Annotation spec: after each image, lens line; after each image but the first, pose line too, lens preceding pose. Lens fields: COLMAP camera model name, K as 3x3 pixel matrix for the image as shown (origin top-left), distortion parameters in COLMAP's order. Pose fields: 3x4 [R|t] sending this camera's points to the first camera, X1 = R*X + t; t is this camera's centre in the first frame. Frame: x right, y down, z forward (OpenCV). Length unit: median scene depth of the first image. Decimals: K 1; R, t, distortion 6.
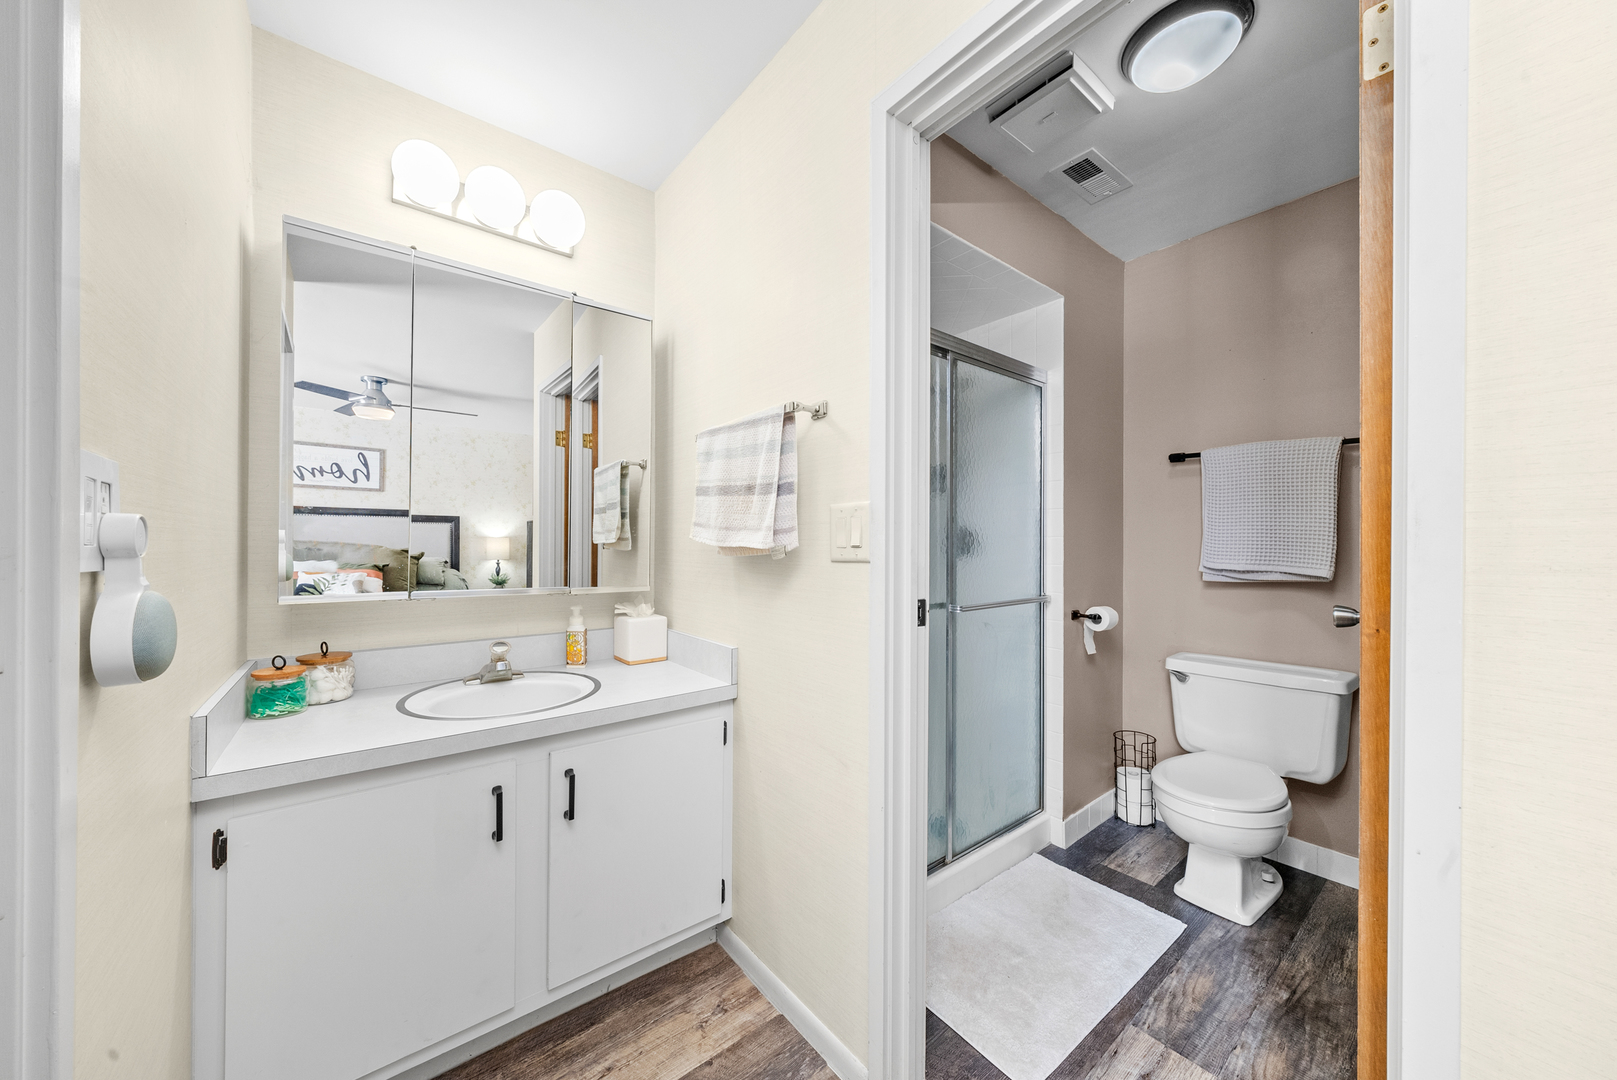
lens RADIAL K [[560.7, 0, 805.5], [0, 560.7, 543.7], [0, 0, 1]] dist [-0.003187, 0.000416]
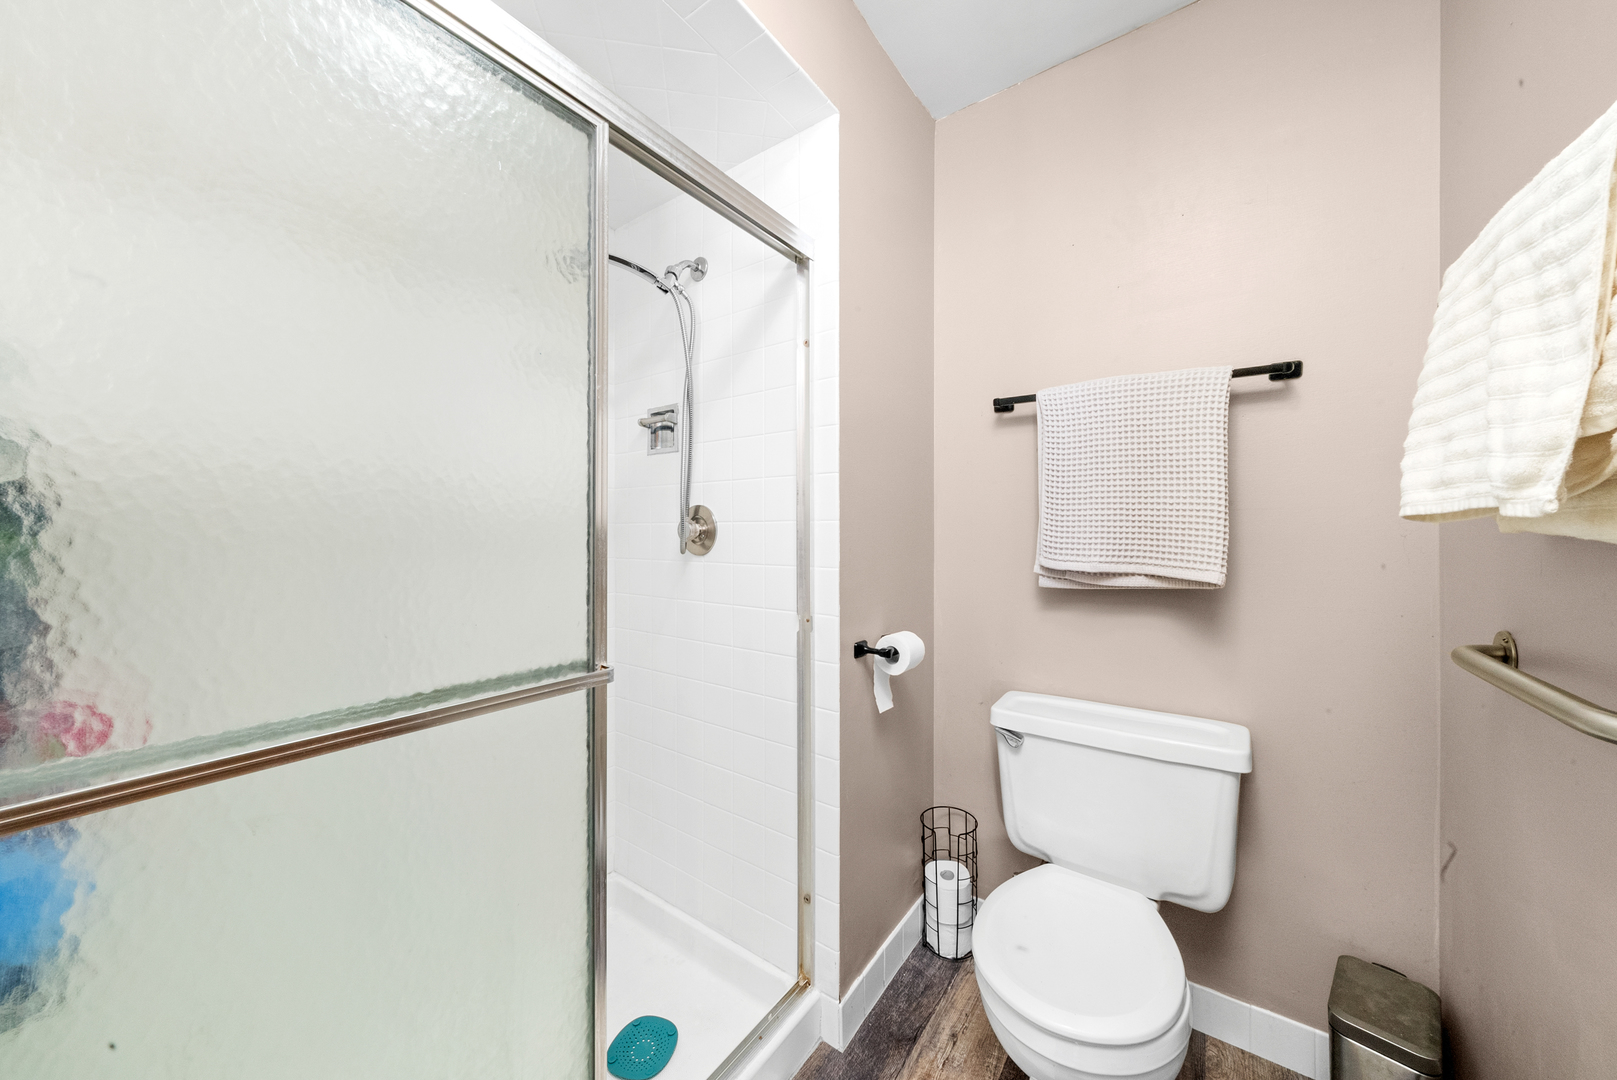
lens RADIAL K [[560.7, 0, 808.9], [0, 560.7, 532.7], [0, 0, 1]] dist [-0.003187, 0.000416]
pose [[0.960679, -0.004045, 0.277631, 0.261896], [0.003047, 0.999987, 0.004026, -0.001794], [-0.277644, -0.003021, 0.960679, 0.435870]]
